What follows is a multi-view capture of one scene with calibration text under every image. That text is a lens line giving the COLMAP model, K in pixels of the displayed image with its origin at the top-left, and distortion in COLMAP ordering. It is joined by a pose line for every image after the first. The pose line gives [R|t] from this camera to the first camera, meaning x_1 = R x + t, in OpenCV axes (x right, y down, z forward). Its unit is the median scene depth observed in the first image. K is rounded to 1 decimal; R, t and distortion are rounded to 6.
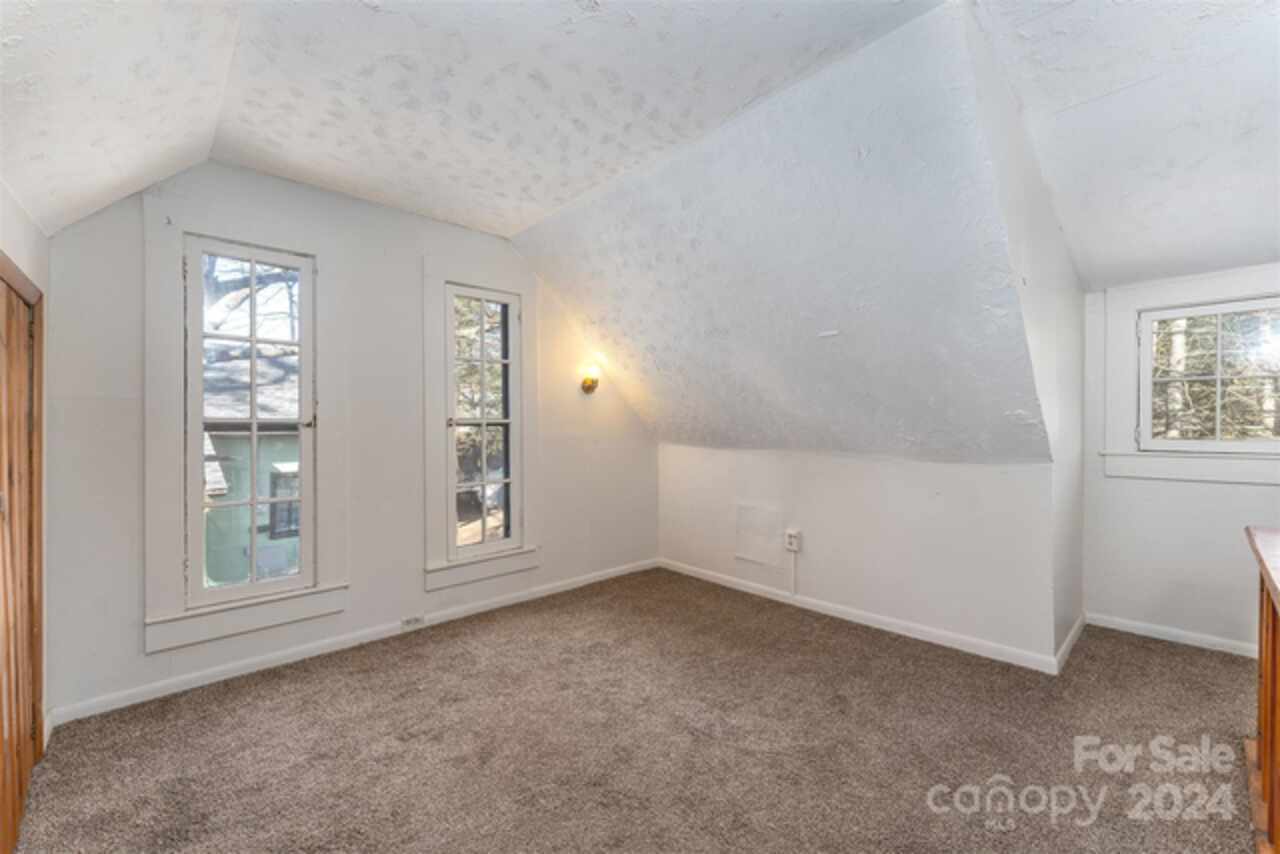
lens RADIAL K [[519.3, 0, 637.0], [0, 519.3, 427.8], [0, 0, 1]] dist [0.000877, 0.000194]
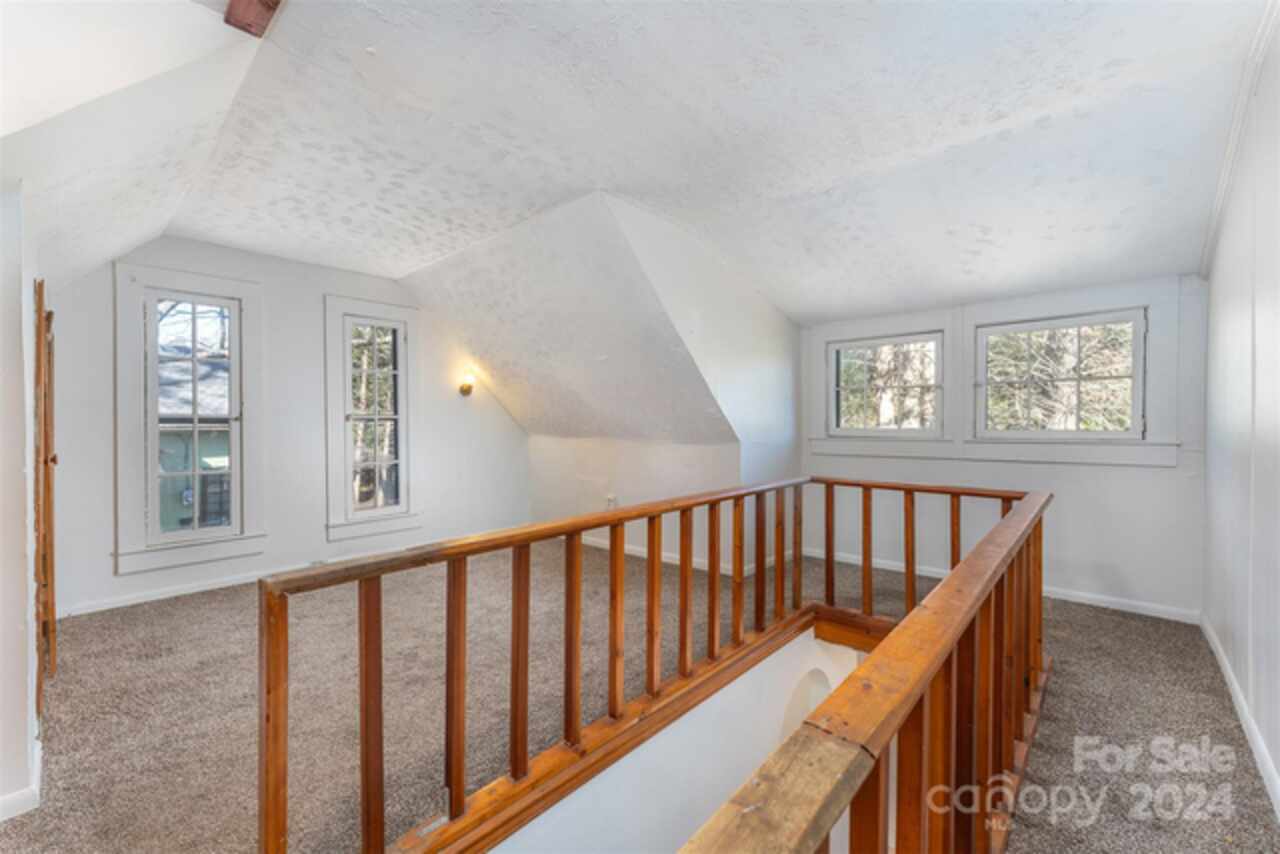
lens RADIAL K [[519.3, 0, 638.7], [0, 519.3, 426.8], [0, 0, 1]] dist [0.000877, 0.000194]
pose [[0.995980, -0.002681, 0.089541, 0.335820], [0.002464, 0.999994, 0.002526, 0.015110], [-0.089547, -0.002295, 0.995980, -0.513367]]
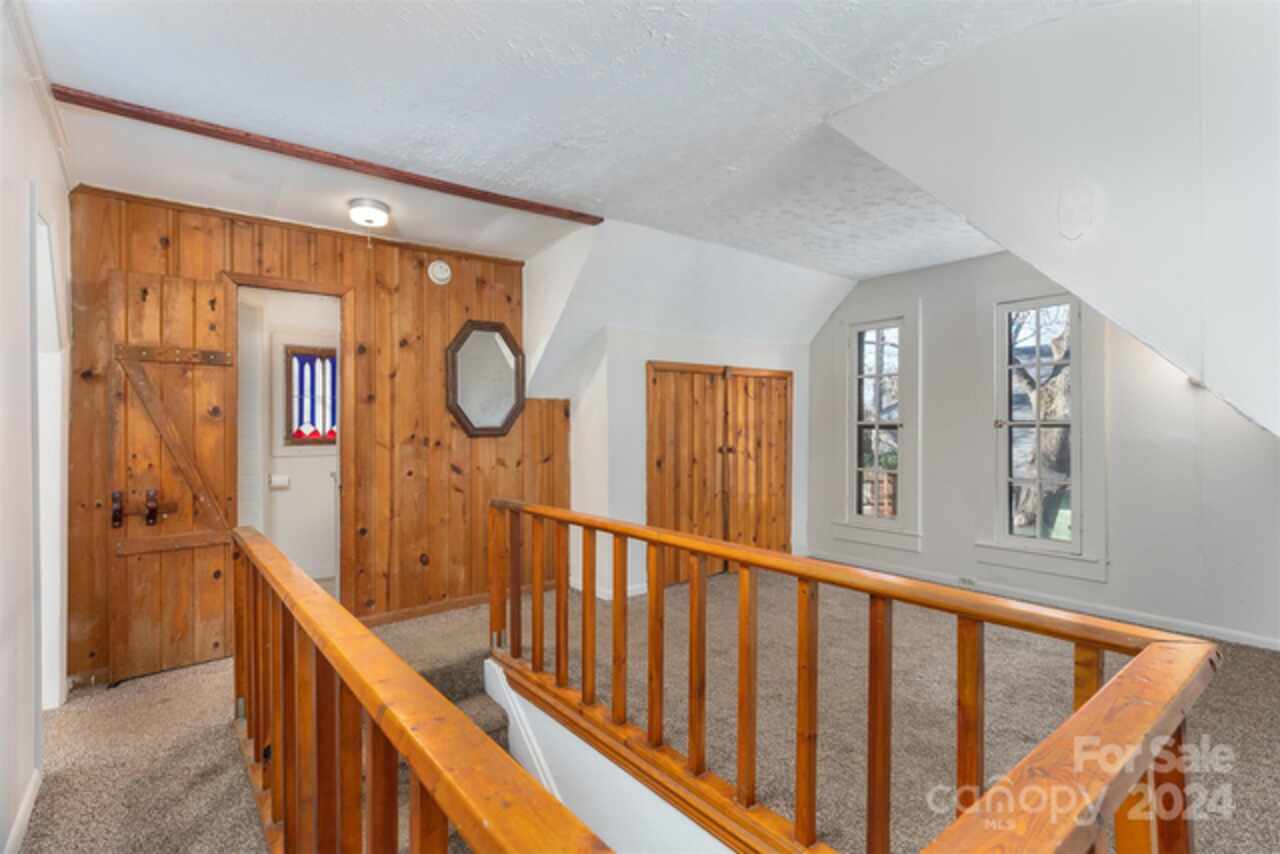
lens RADIAL K [[608.7, 0, 640.7], [0, 608.7, 423.2], [0, 0, 1]] dist [-0.002324, -0.001572]
pose [[-0.083333, 0.004190, -0.996513, 1.299254], [-0.009731, 0.999940, 0.005018, -0.013792], [0.996474, 0.010115, -0.083287, 0.376221]]
